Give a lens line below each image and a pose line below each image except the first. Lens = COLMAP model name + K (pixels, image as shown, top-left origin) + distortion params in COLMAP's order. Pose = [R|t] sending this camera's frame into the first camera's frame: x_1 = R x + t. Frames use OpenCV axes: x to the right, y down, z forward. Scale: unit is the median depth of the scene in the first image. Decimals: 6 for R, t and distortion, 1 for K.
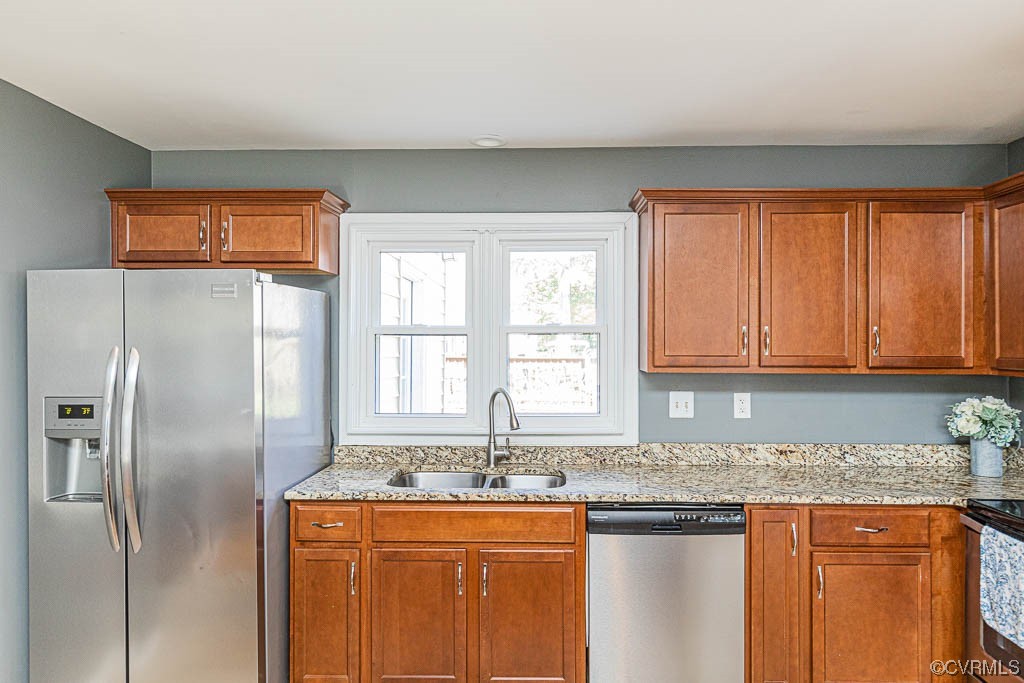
lens RADIAL K [[661.0, 0, 514.8], [0, 661.0, 343.5], [0, 0, 1]] dist [0.011876, -0.007146]
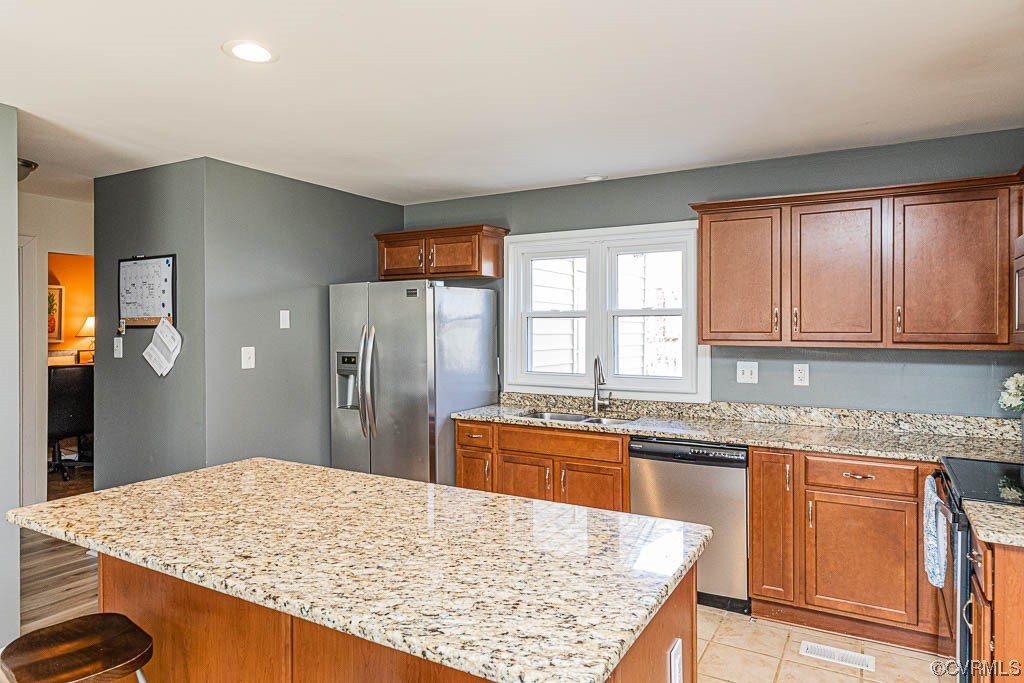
lens RADIAL K [[604.9, 0, 491.6], [0, 604.9, 335.8], [0, 0, 1]] dist [0.008914, -0.004853]
pose [[0.876753, 0.006442, -0.480897, 0.407863], [0.000217, 0.999905, 0.013791, 0.009254], [0.480940, -0.012196, 0.876669, -0.234416]]
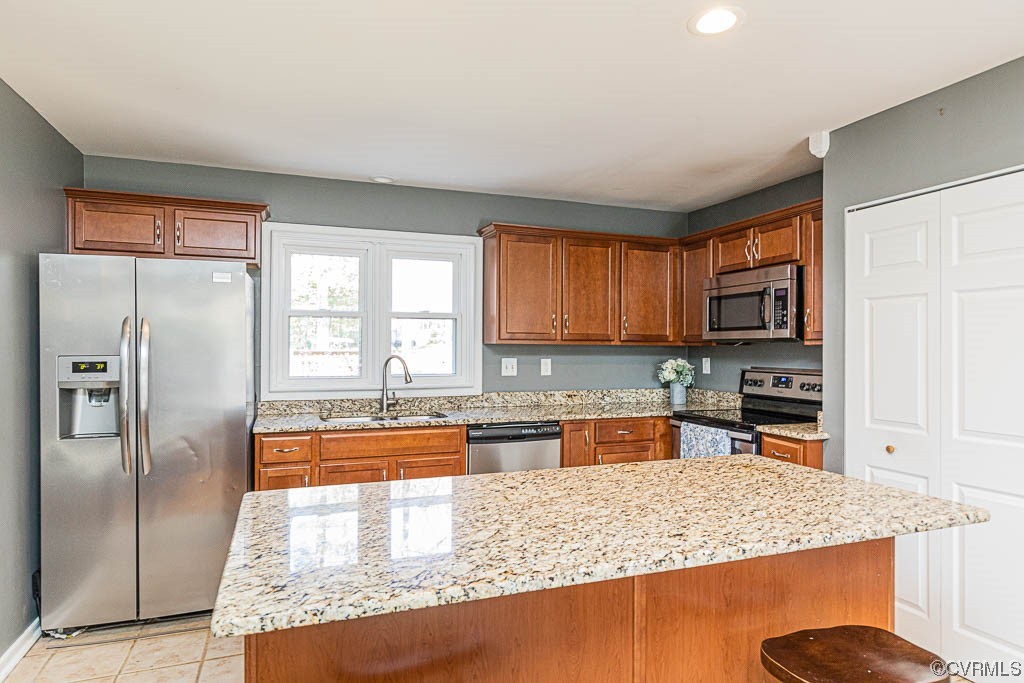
lens RADIAL K [[604.9, 0, 499.0], [0, 604.9, 338.8], [0, 0, 1]] dist [0.008914, -0.004853]
pose [[0.932449, 0.008999, 0.361191, -0.289456], [-0.006573, 0.999947, -0.007944, 0.042993], [-0.361243, 0.005033, 0.932458, -0.297382]]
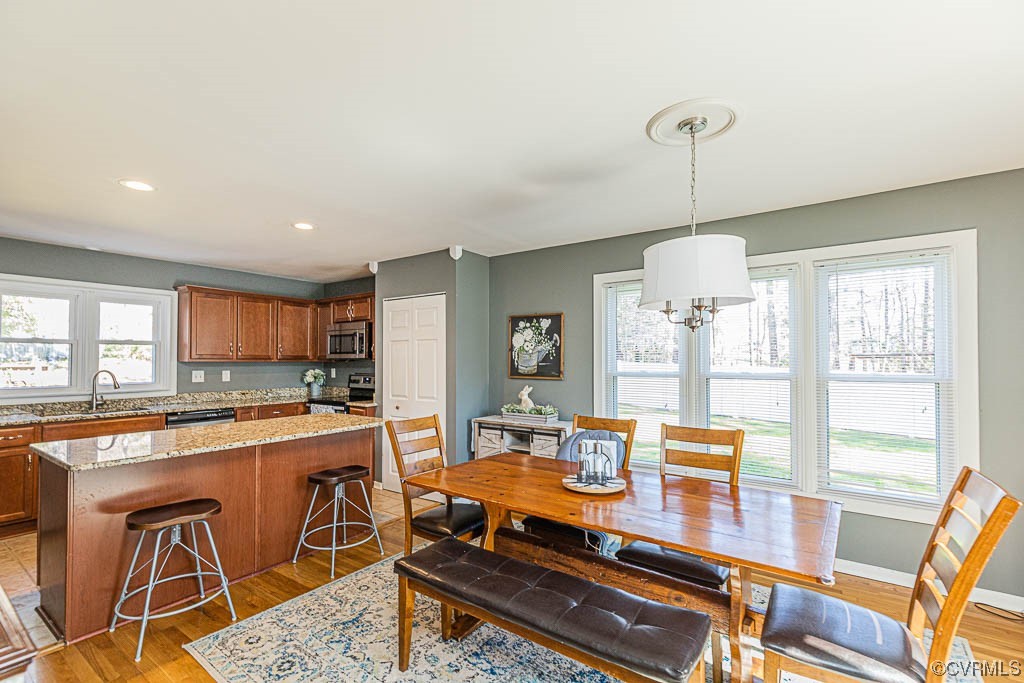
lens RADIAL K [[465.7, 0, 499.1], [0, 465.7, 351.8], [0, 0, 1]] dist [0.011201, -0.004683]
pose [[0.575468, 0.013831, 0.817708, -0.520412], [-0.004407, 0.999895, -0.013811, 0.026862], [-0.817813, 0.004344, 0.575468, -0.866919]]
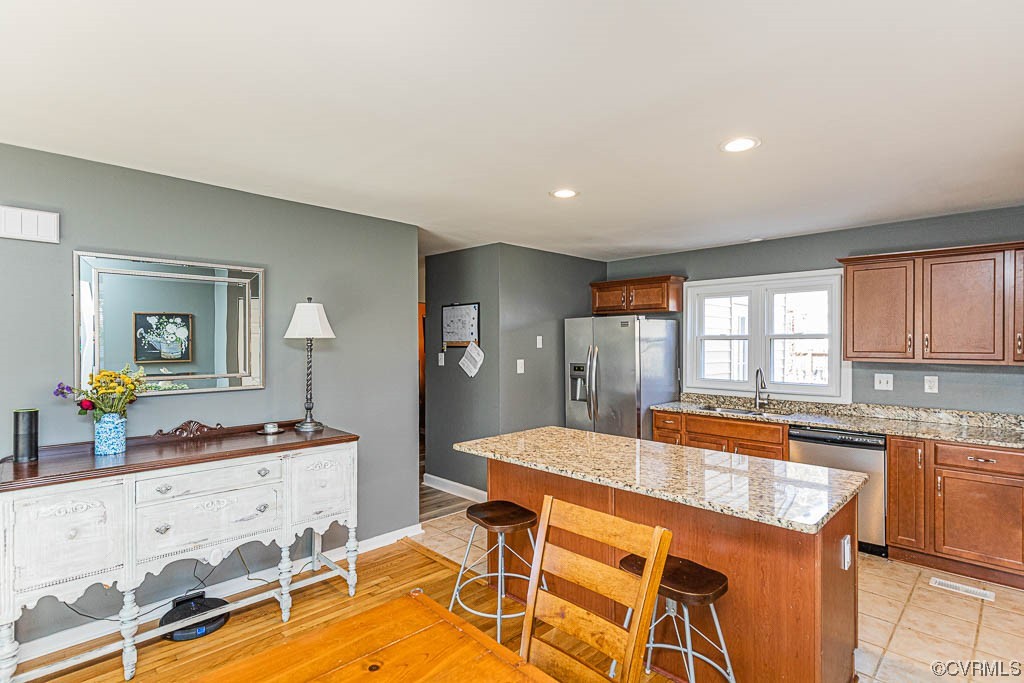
lens RADIAL K [[479.8, 0, 515.2], [0, 479.8, 348.5], [0, 0, 1]] dist [-0.001458, 0.002408]
pose [[0.736889, 0.008978, -0.675954, 0.414152], [-0.000103, 0.999913, 0.013169, -0.007224], [0.676014, -0.009635, 0.736826, -0.541208]]
